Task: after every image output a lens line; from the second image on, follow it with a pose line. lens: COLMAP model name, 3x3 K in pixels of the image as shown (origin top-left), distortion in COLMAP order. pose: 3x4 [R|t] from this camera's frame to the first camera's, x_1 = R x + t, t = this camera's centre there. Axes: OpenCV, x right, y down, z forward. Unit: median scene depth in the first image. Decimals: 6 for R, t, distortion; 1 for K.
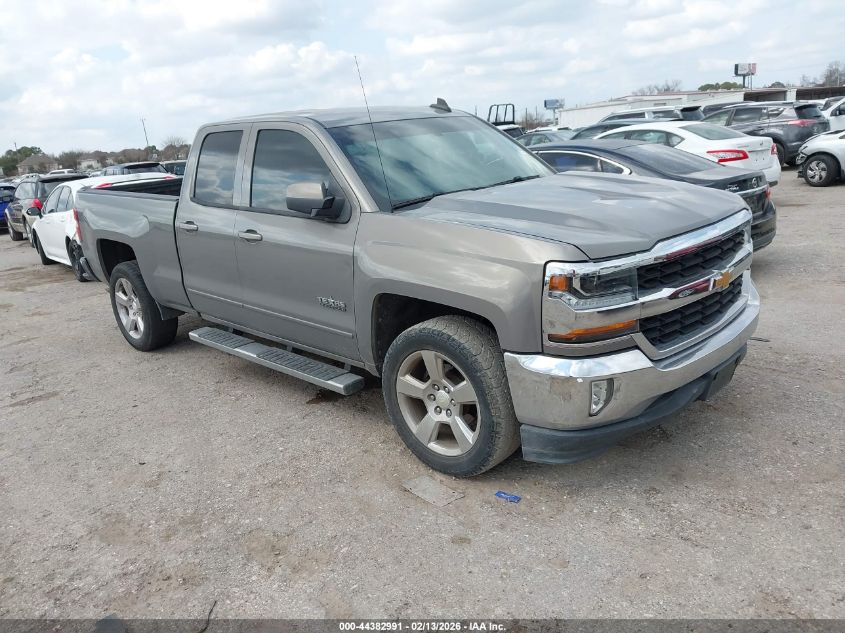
lens RADIAL K [[667.6, 0, 423.5], [0, 667.6, 319.1], [0, 0, 1]] dist [0.014992, -0.023075]
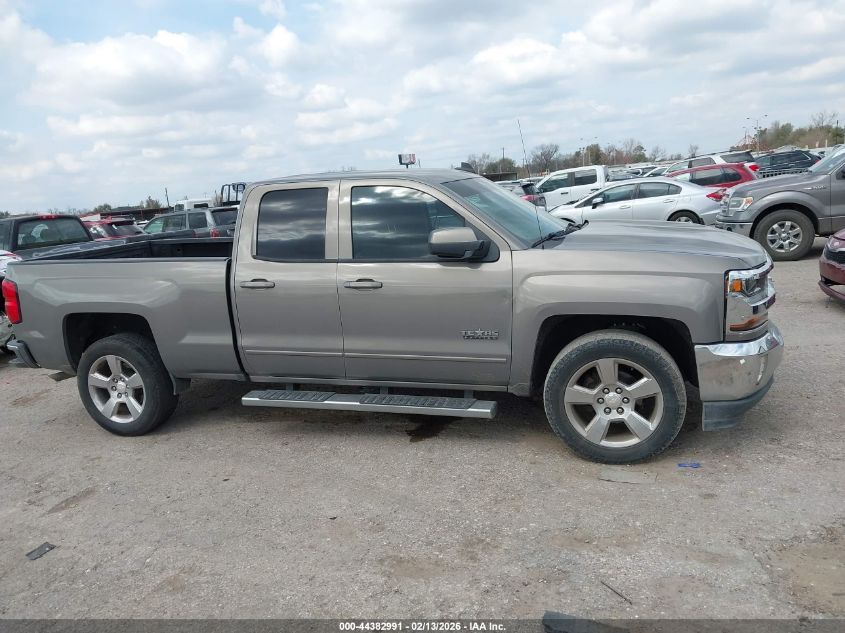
lens RADIAL K [[667.6, 0, 419.6], [0, 667.6, 315.2], [0, 0, 1]] dist [0.014992, -0.023075]
pose [[0.899302, -0.077820, 0.430349, -0.536375], [0.129871, 0.987171, -0.092882, 0.025620], [-0.417600, 0.139419, 0.897871, 0.035223]]
